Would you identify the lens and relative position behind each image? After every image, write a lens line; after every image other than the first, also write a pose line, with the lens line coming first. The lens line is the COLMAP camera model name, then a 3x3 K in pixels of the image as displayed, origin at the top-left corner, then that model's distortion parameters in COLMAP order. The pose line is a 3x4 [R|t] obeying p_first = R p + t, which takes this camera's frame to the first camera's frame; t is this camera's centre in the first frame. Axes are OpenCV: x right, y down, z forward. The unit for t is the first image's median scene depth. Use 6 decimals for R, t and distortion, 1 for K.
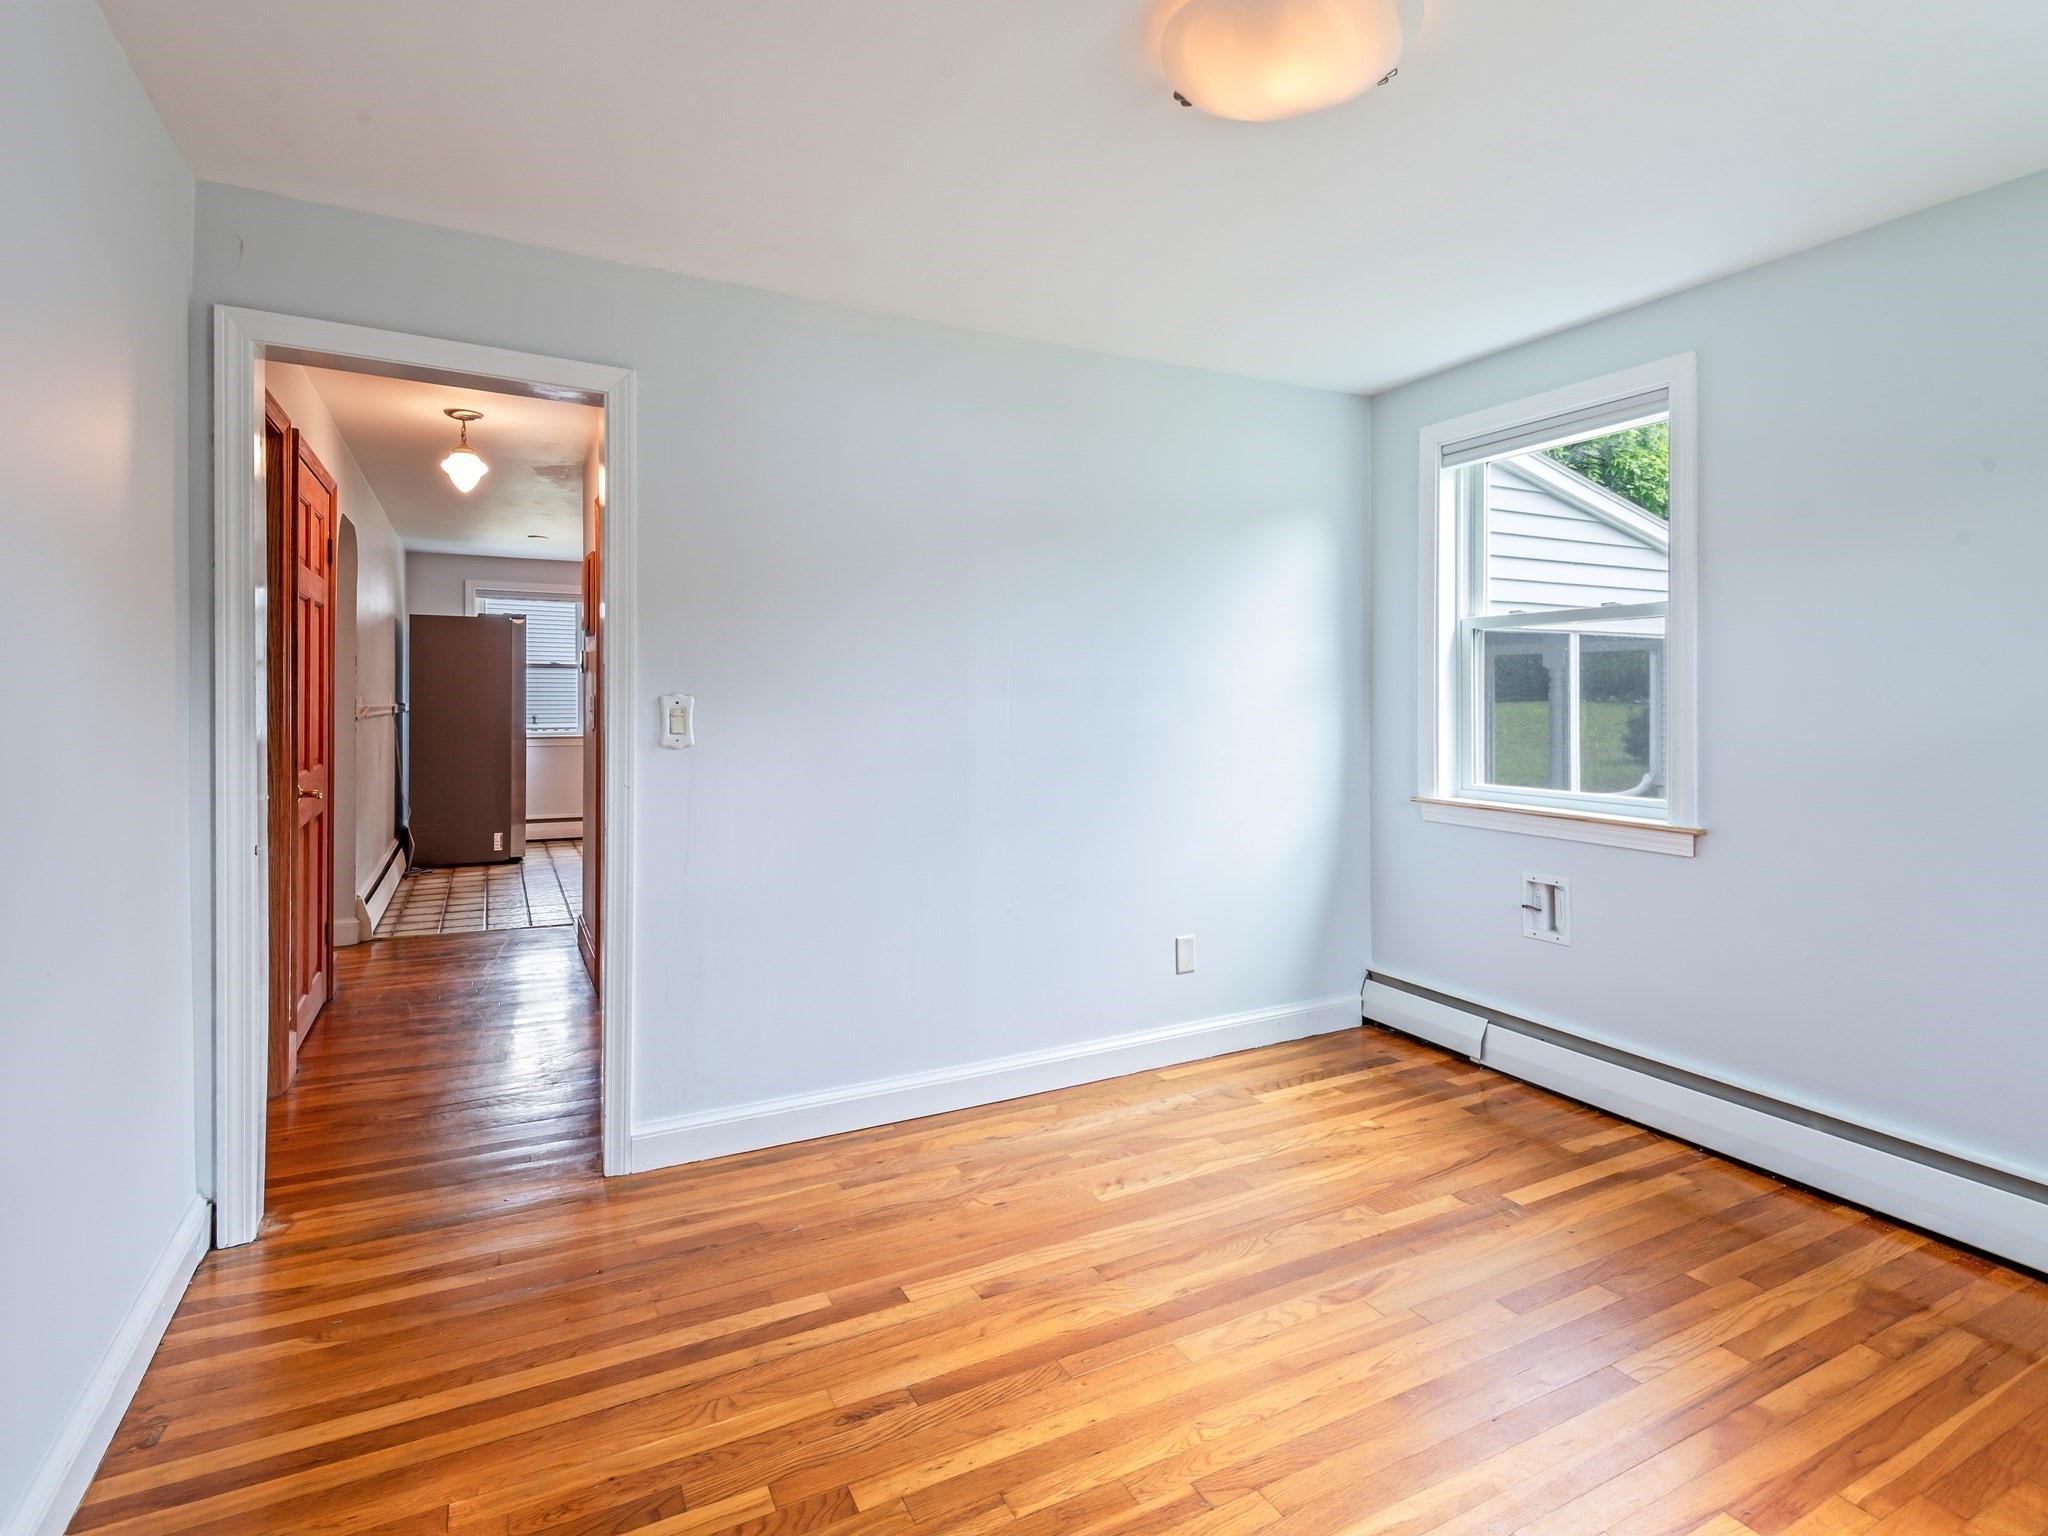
lens RADIAL K [[1028.3, 0, 1029.6], [0, 1028.3, 802.5], [0, 0, 1]] dist [-0.000438, -0.000212]
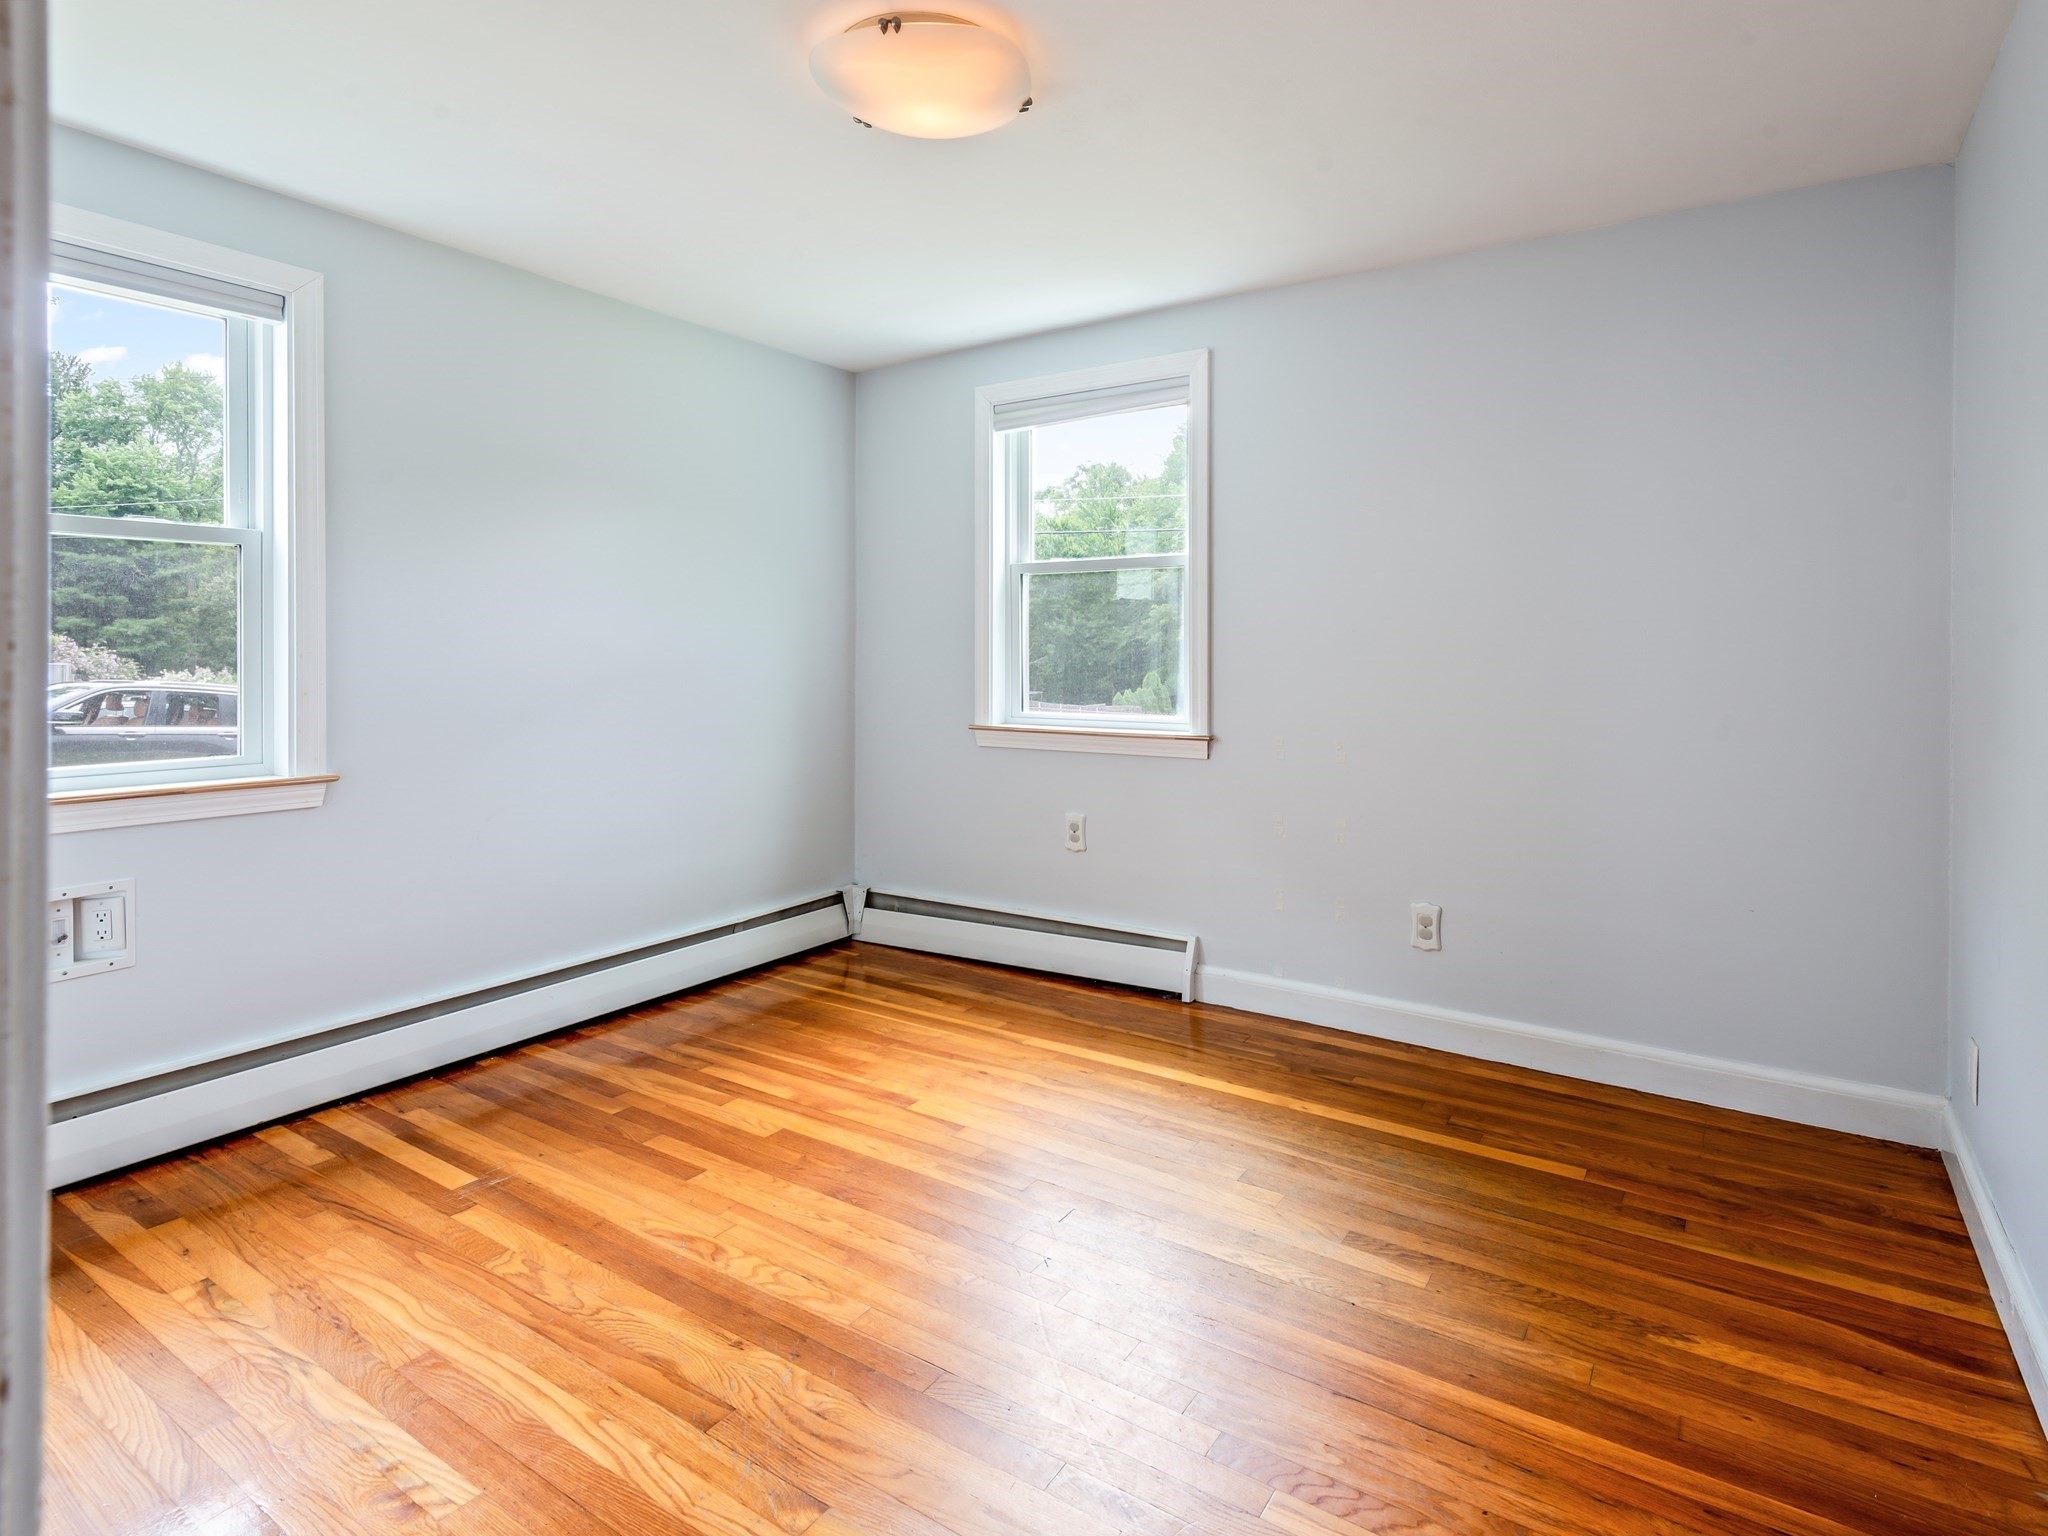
lens RADIAL K [[1056.6, 0, 1024.0], [0, 1056.6, 768.0], [0, 0, 1]] dist [0.000321, -0.000537]
pose [[-0.474485, -0.097535, 0.874843, -0.564189], [0.088759, 0.983476, 0.157786, -0.085810], [-0.875777, 0.152517, -0.457988, 0.944781]]
